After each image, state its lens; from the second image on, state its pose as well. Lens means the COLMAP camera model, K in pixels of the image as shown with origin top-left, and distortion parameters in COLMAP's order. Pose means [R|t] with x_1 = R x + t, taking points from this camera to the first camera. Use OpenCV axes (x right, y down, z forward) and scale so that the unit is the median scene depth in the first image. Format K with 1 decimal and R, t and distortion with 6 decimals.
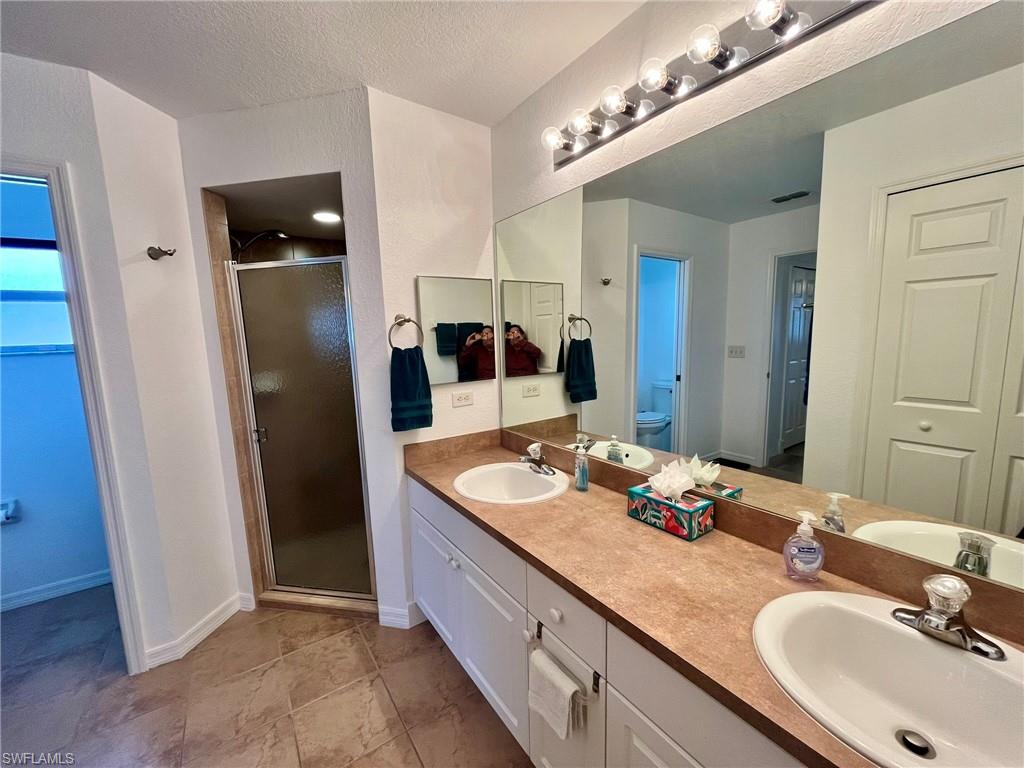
lens RADIAL K [[411.8, 0, 511.5], [0, 411.8, 385.5], [0, 0, 1]] dist [-0.002257, -0.000418]
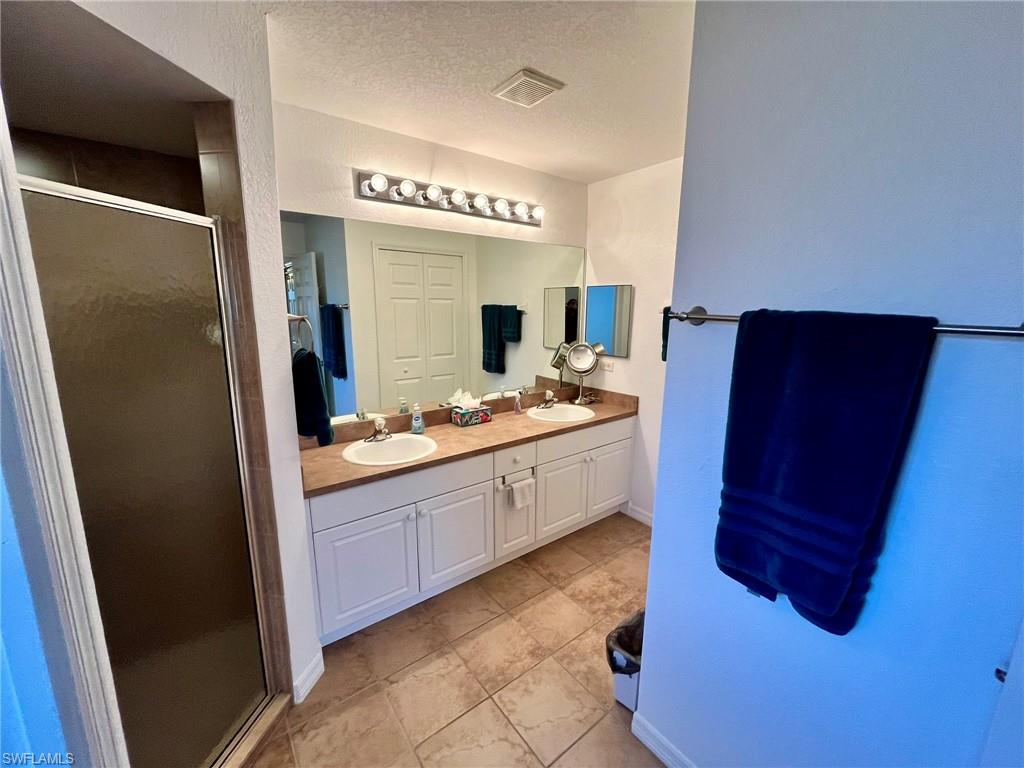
lens RADIAL K [[411.8, 0, 510.8], [0, 411.8, 382.8], [0, 0, 1]] dist [-0.002257, -0.000418]
pose [[-0.048358, -0.155776, 0.986608, -1.411670], [0.123367, 0.979269, 0.160664, -0.141170], [-0.991182, 0.129484, -0.028138, 0.741422]]
